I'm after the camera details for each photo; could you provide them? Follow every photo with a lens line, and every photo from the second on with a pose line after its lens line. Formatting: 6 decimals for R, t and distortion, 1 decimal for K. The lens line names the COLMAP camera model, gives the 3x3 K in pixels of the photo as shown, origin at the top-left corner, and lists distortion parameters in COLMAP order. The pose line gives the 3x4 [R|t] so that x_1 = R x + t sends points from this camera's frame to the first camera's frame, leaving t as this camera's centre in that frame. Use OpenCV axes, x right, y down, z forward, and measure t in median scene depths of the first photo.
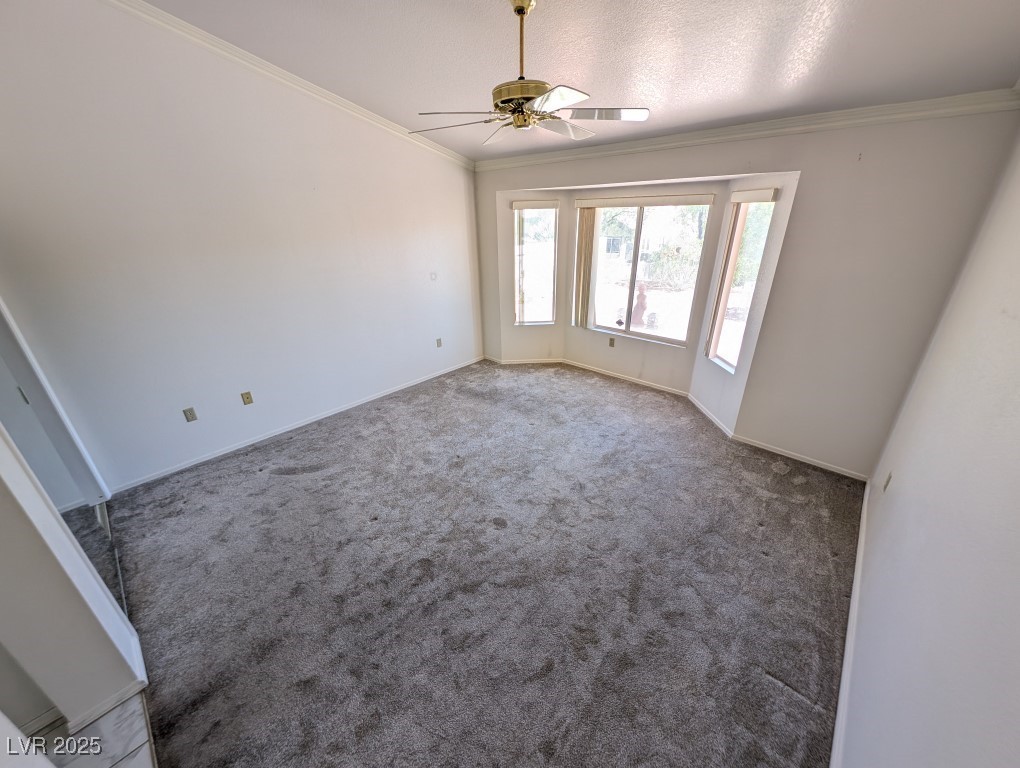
lens RADIAL K [[382.5, 0, 513.3], [0, 382.5, 382.5], [0, 0, 1]] dist [0.015843, -0.005311]
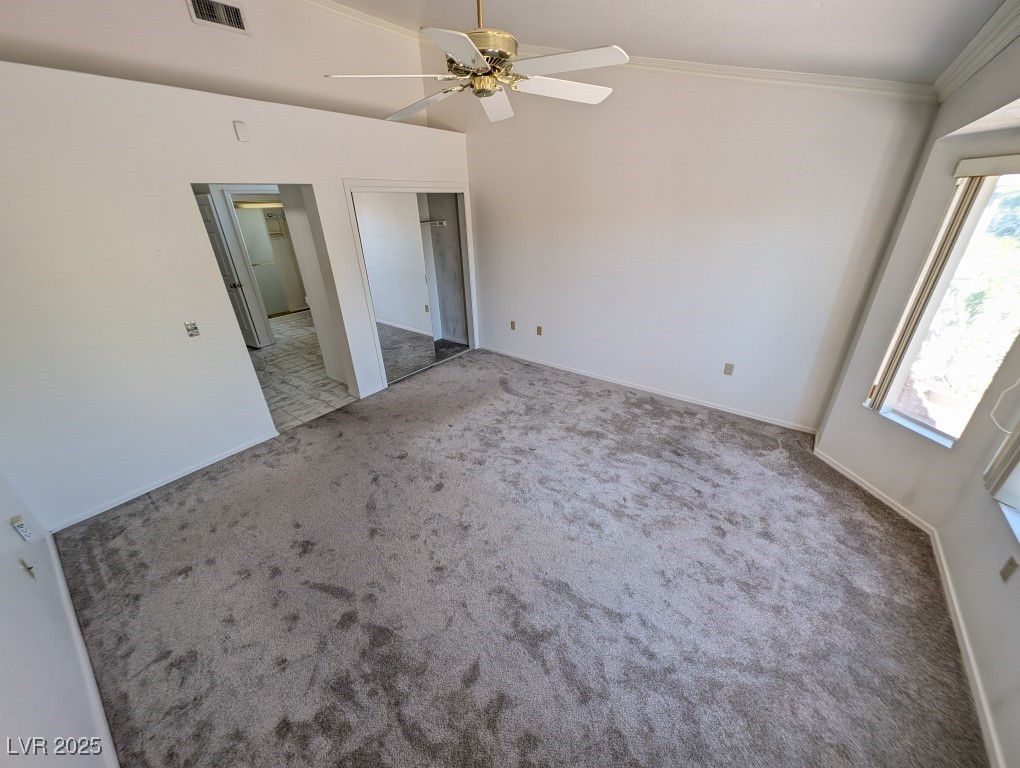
lens RADIAL K [[382.5, 0, 513.3], [0, 382.5, 382.5], [0, 0, 1]] dist [0.015843, -0.005311]
pose [[0.097432, 0.438681, -0.893346, 0.606886], [-0.384322, 0.844574, 0.372815, -0.275671], [0.918043, 0.307008, 0.250883, 0.610242]]
